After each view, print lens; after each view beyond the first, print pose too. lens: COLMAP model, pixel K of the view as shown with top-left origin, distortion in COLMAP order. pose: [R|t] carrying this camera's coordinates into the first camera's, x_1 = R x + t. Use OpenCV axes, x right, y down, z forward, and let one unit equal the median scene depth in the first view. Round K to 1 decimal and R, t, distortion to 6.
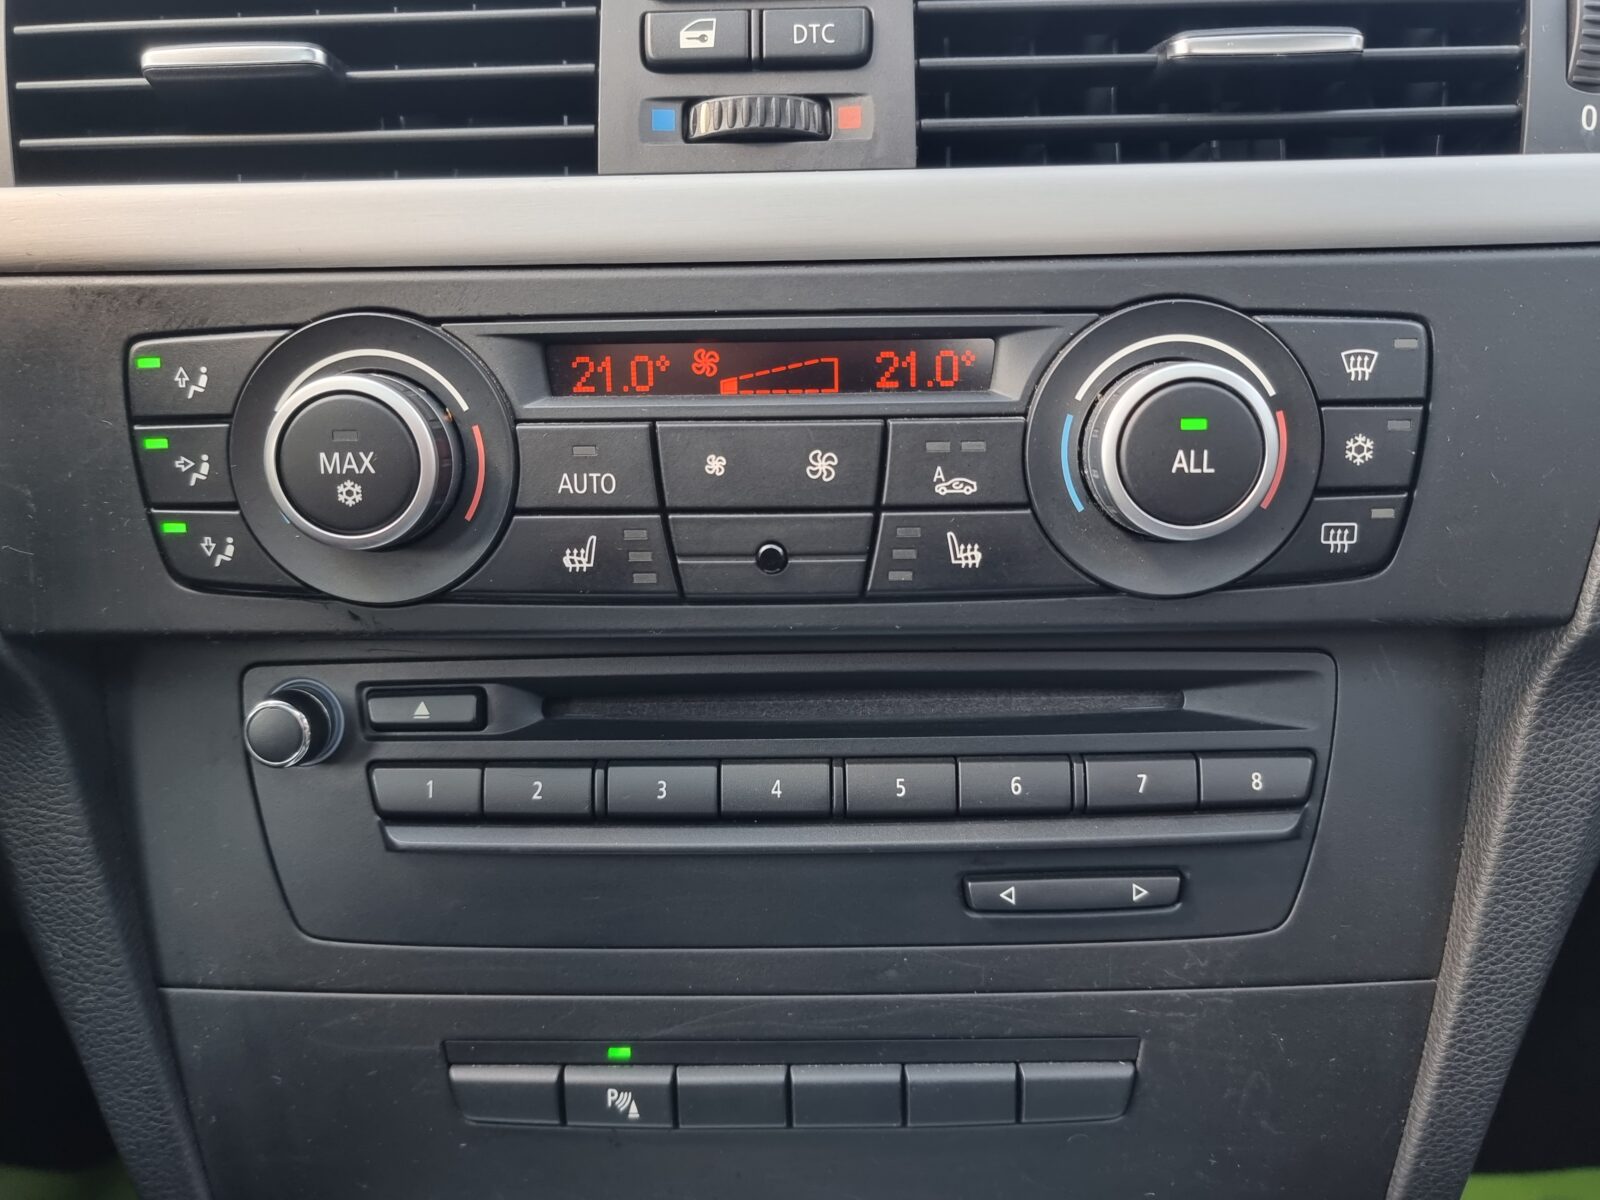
lens RADIAL K [[1368.2, 0, 798.2], [0, 1368.2, 547.4], [0, 0, 1]] dist [0.012569, 0.003971]
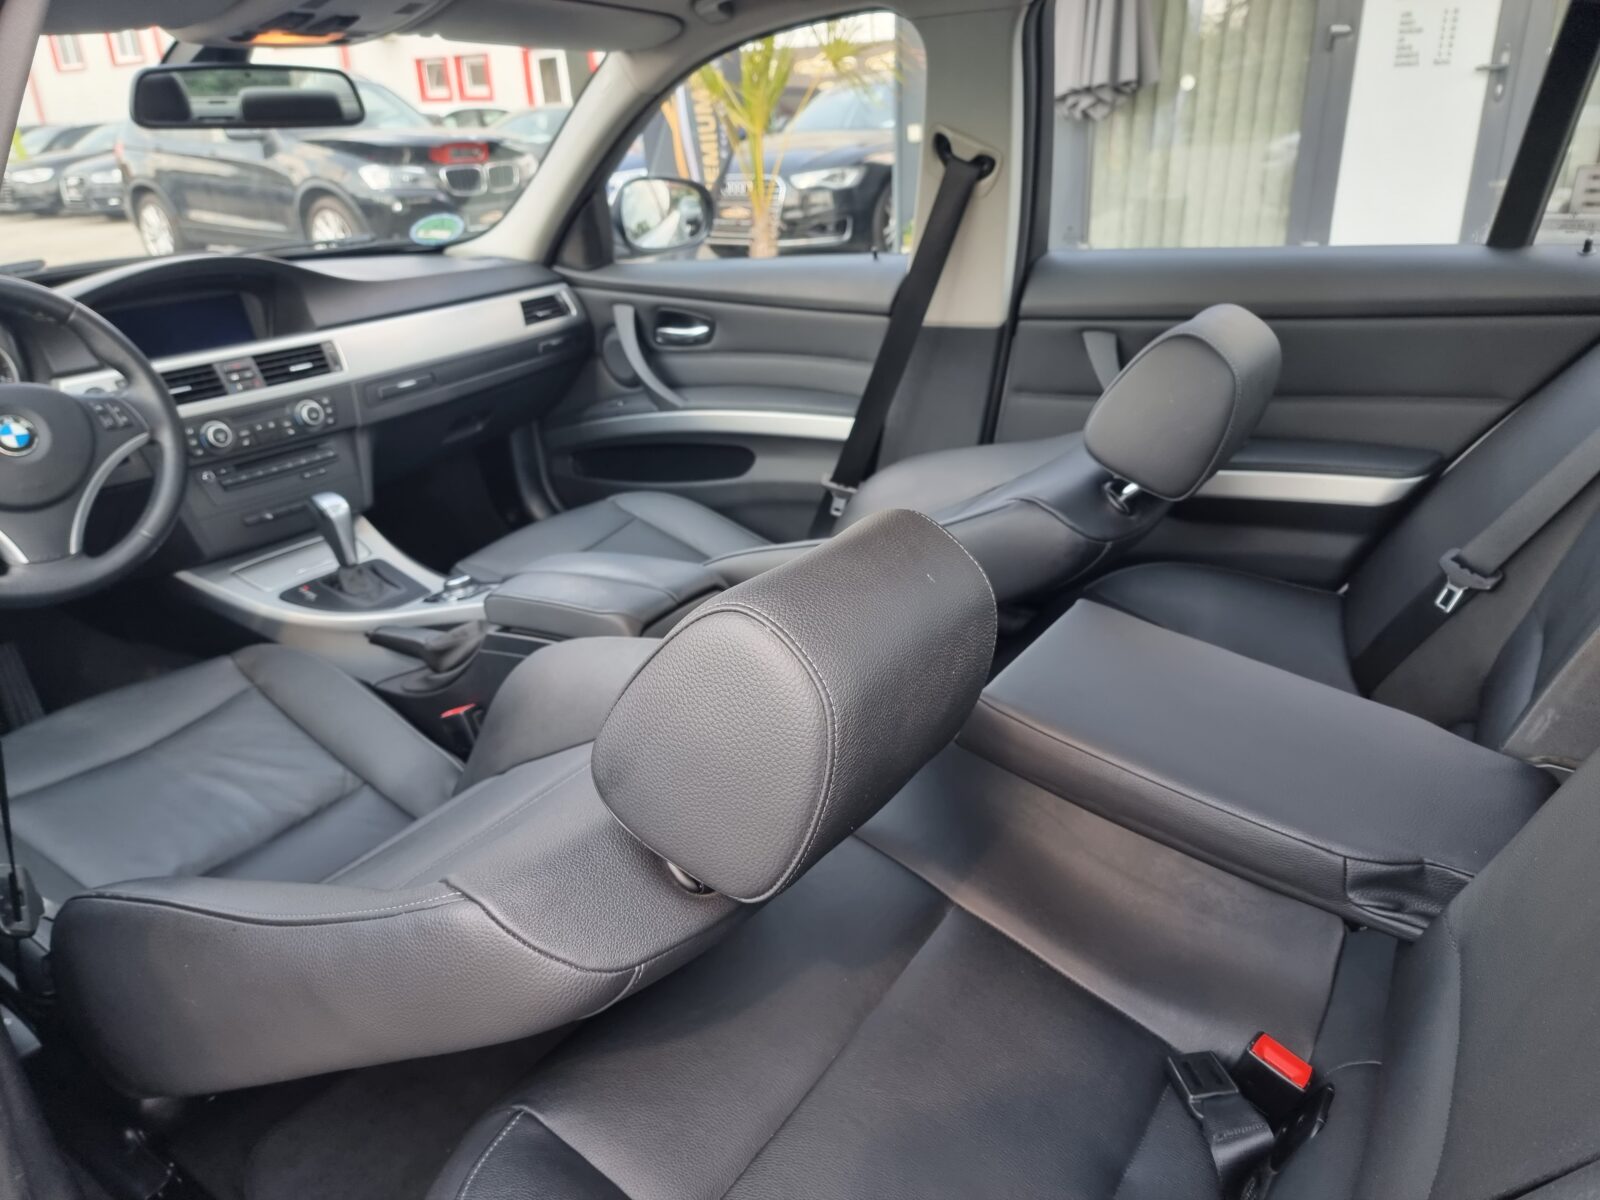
lens RADIAL K [[1124.3, 0, 808.2], [0, 1124.3, 606.2], [0, 0, 1]] dist [0.085301, -0.075971]
pose [[0.592010, -0.330394, 0.735095, -3.487976], [0.285954, 0.938874, 0.191691, 0.570727], [-0.753495, 0.096721, 0.650300, -5.824754]]
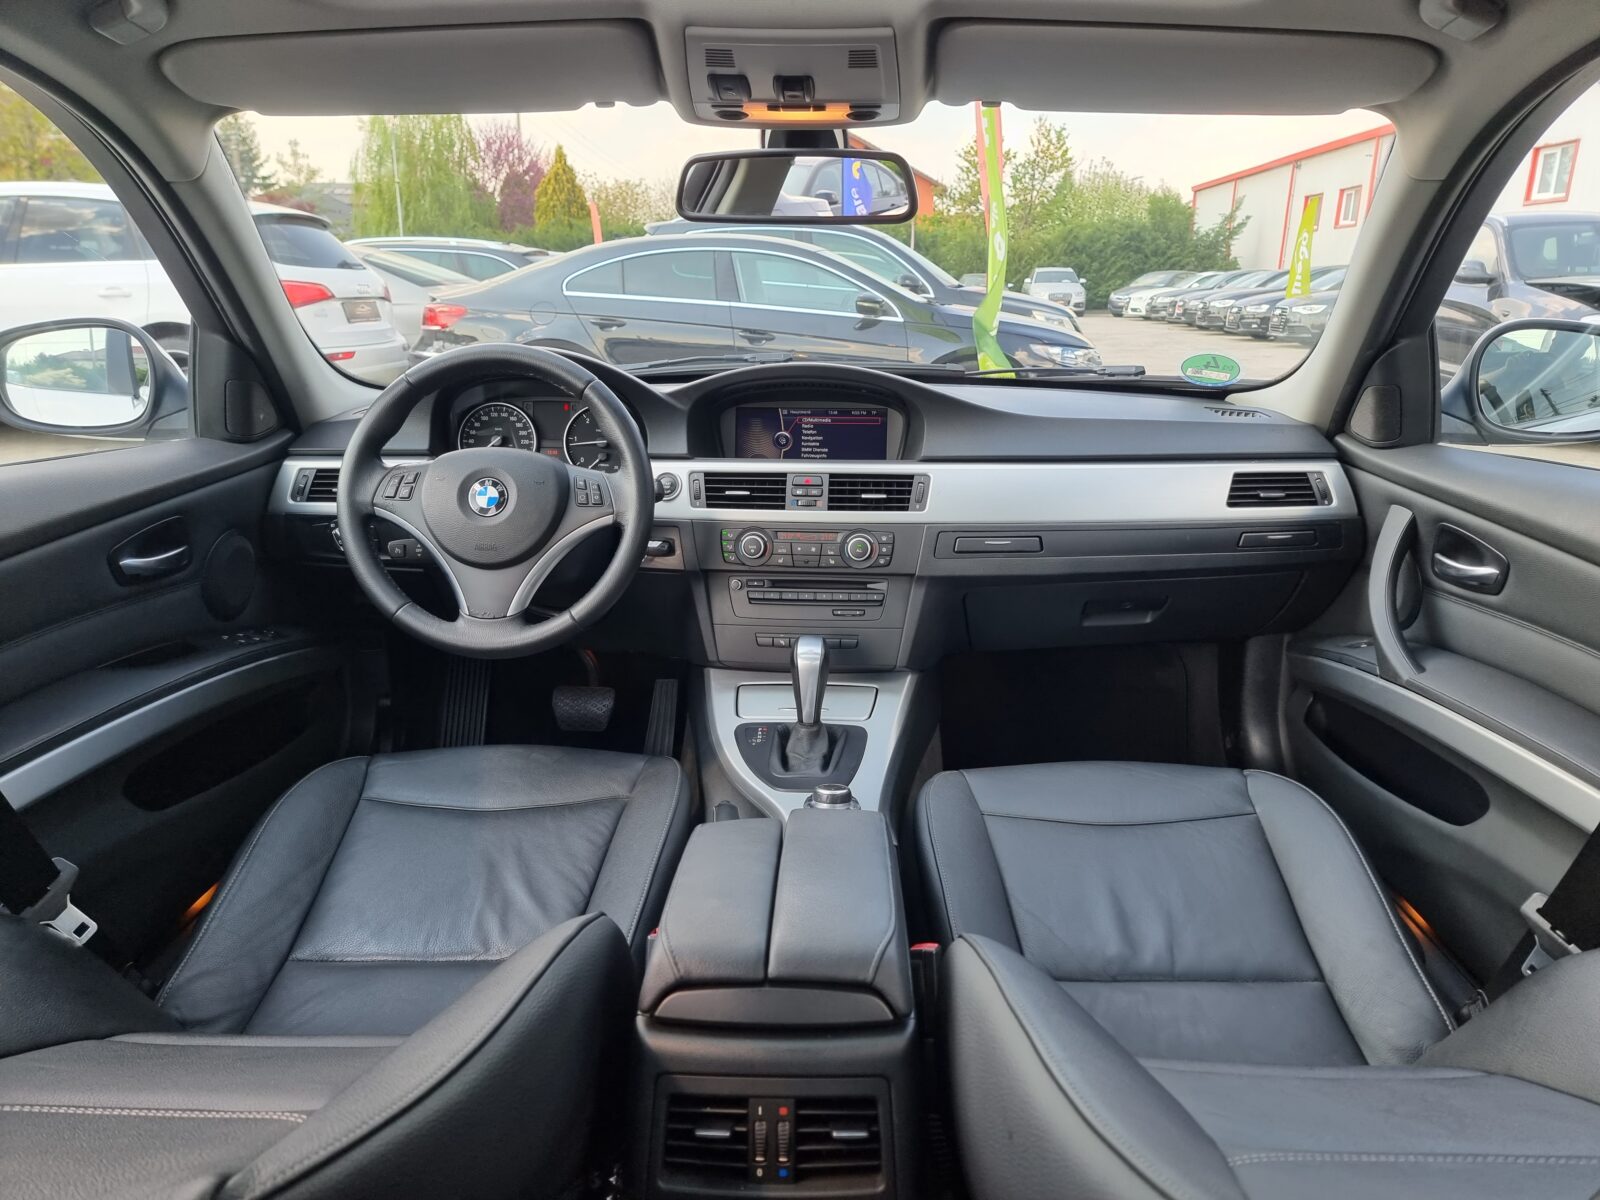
lens RADIAL K [[1124.3, 0, 808.2], [0, 1124.3, 606.2], [0, 0, 1]] dist [0.085301, -0.075971]
pose [[0.997396, 0.037010, -0.061907, 0.377229], [-0.039749, 0.998257, -0.043627, 0.513554], [0.060185, 0.045974, 0.997128, -5.073795]]
